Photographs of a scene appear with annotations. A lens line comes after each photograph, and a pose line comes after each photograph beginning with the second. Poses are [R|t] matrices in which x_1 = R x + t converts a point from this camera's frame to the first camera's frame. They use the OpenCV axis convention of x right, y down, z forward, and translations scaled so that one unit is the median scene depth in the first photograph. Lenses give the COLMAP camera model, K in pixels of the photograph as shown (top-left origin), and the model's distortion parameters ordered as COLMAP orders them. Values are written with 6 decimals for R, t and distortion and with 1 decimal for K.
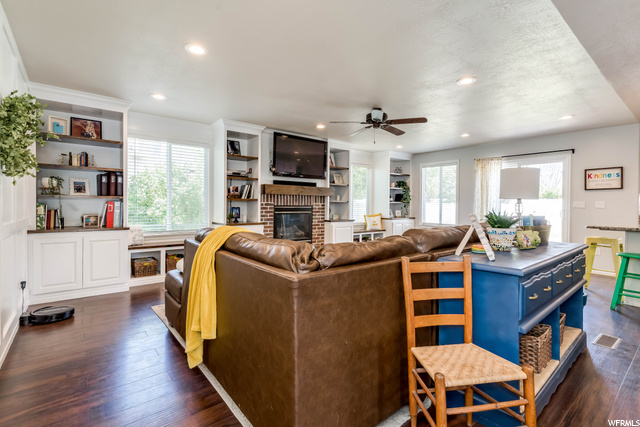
lens RADIAL K [[297.5, 0, 317.9], [0, 297.5, 207.6], [0, 0, 1]] dist [0.003486, 0.000530]
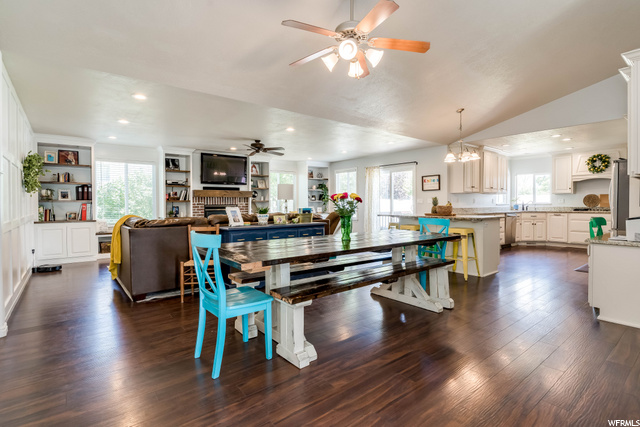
lens RADIAL K [[315.5, 0, 318.2], [0, 315.5, 207.3], [0, 0, 1]] dist [0.000650, -0.000126]
pose [[0.999838, -0.013735, -0.011647, 0.515897], [0.013765, 0.999902, 0.002547, 0.009913], [0.011611, -0.002707, 0.999929, -0.601569]]
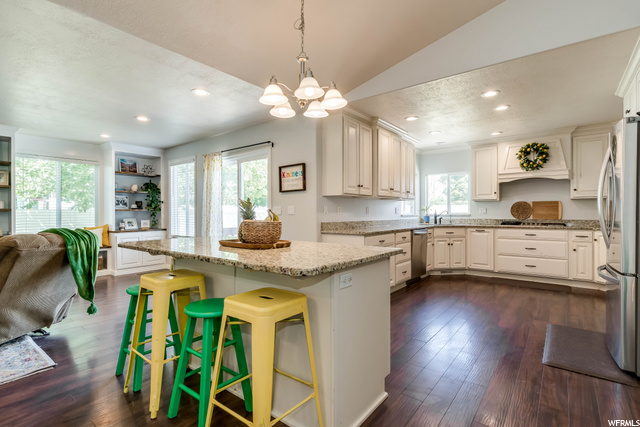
lens RADIAL K [[307.1, 0, 320.0], [0, 307.1, 213.5], [0, 0, 1]] dist [-0.002860, -0.000534]
pose [[0.977169, -0.012924, 0.212069, 1.010260], [0.014563, 0.999875, -0.006170, 0.005999], [-0.211962, 0.009117, 0.977235, 0.206882]]
